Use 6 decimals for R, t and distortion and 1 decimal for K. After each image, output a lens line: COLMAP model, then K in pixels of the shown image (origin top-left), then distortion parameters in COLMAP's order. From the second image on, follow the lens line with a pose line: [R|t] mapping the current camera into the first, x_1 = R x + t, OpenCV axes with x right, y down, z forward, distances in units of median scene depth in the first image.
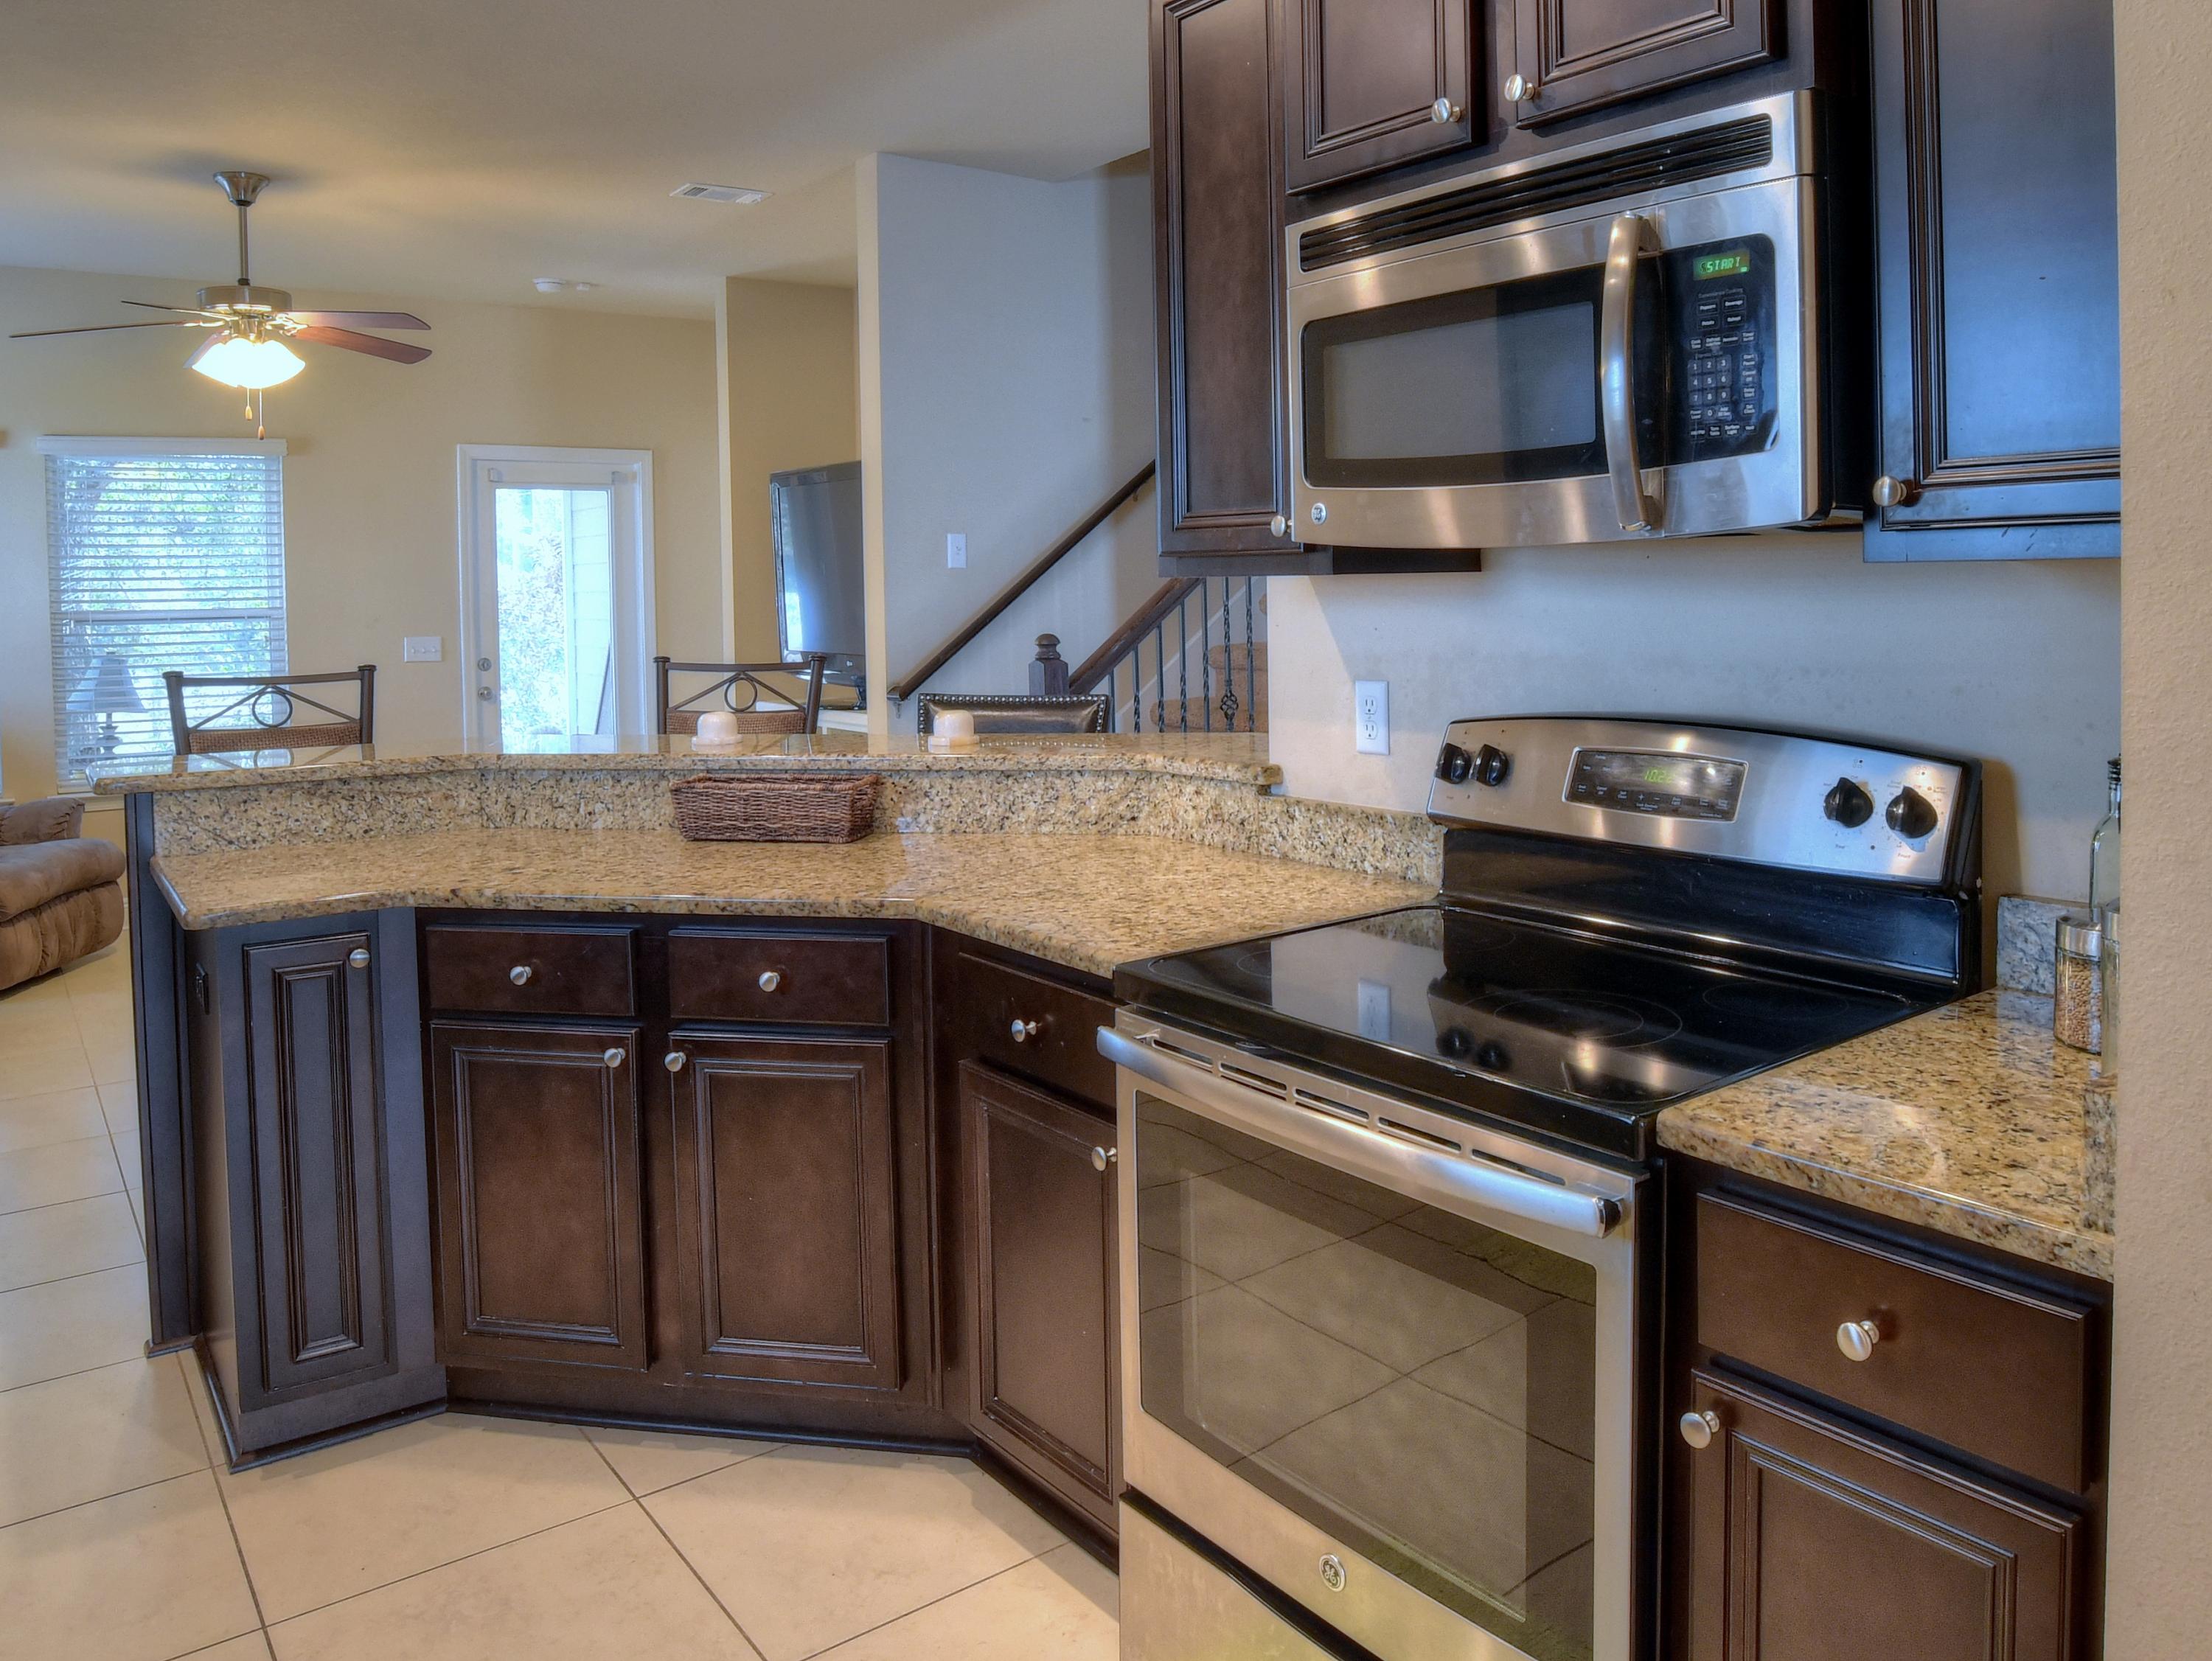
lens RADIAL K [[1609.4, 0, 1111.9], [0, 1609.4, 684.3], [0, 0, 1]] dist [-0.106561, 0.075003]
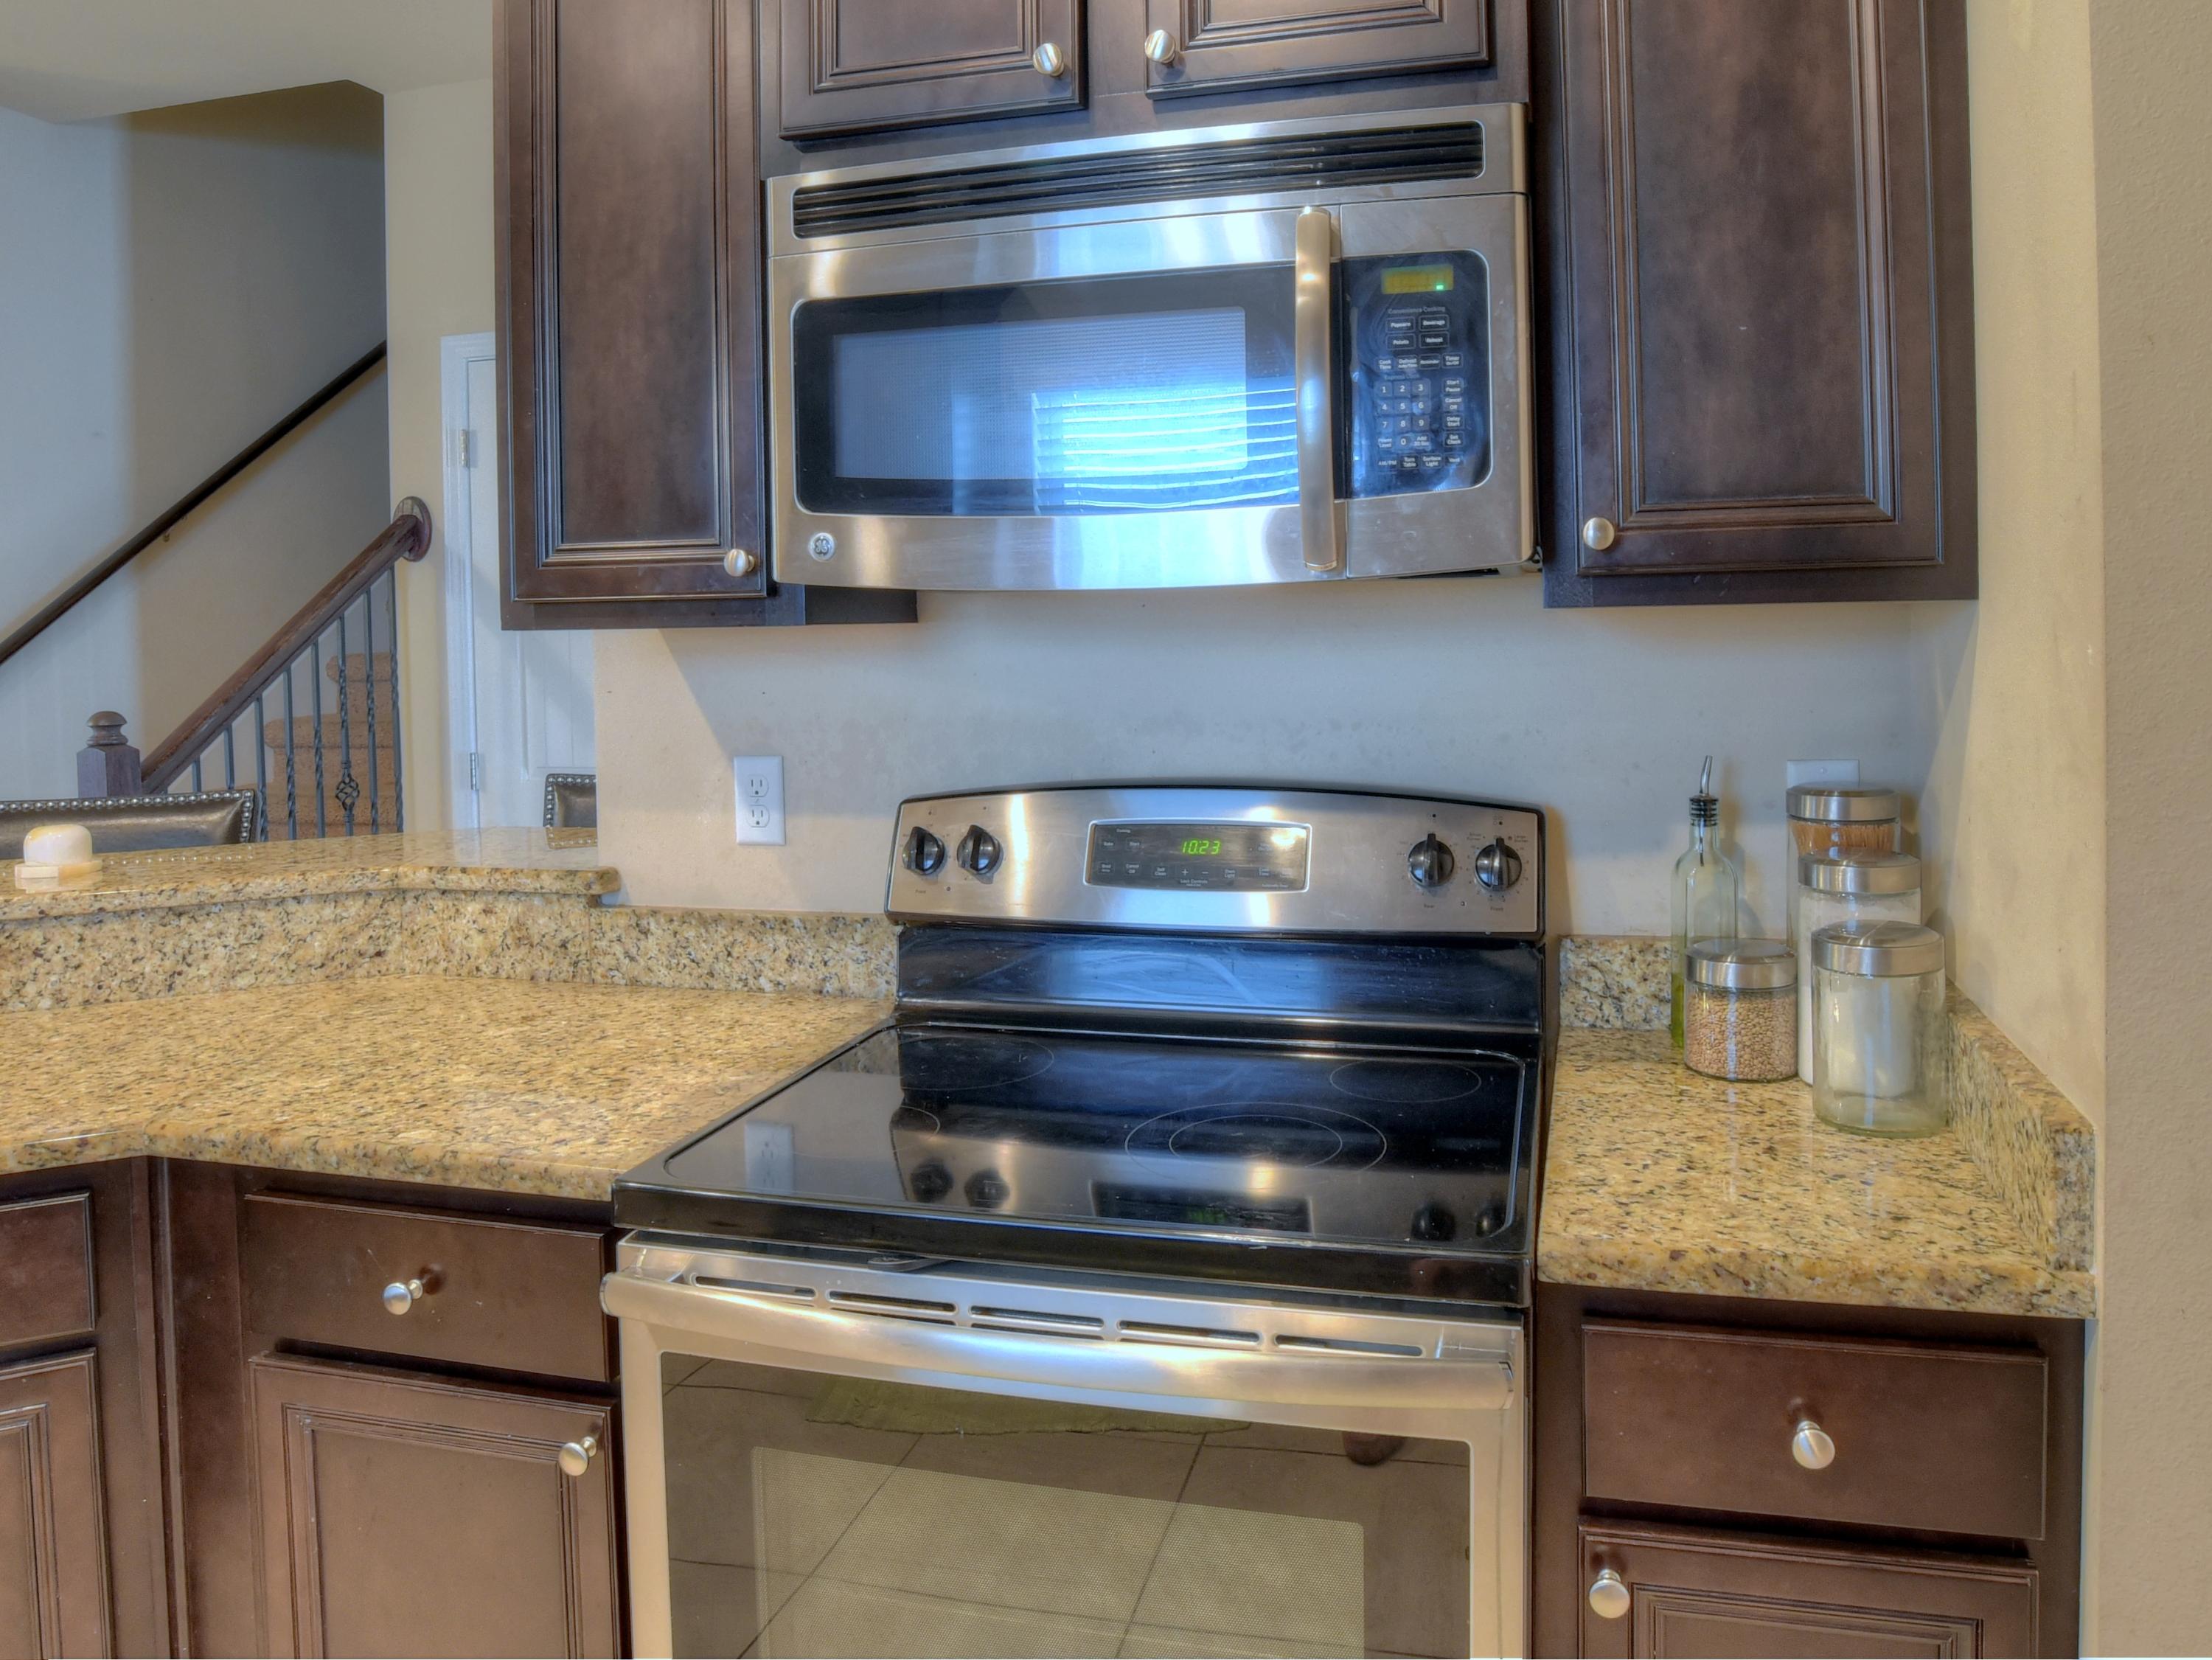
lens RADIAL K [[1555.3, 0, 1107.1], [0, 1555.3, 679.0], [0, 0, 1]] dist [-0.079979, 0.037933]
pose [[0.779241, -0.015820, 0.626525, -0.209112], [0.042575, 0.998708, -0.027735, -0.012820], [-0.625277, 0.048286, 0.778908, 0.287236]]
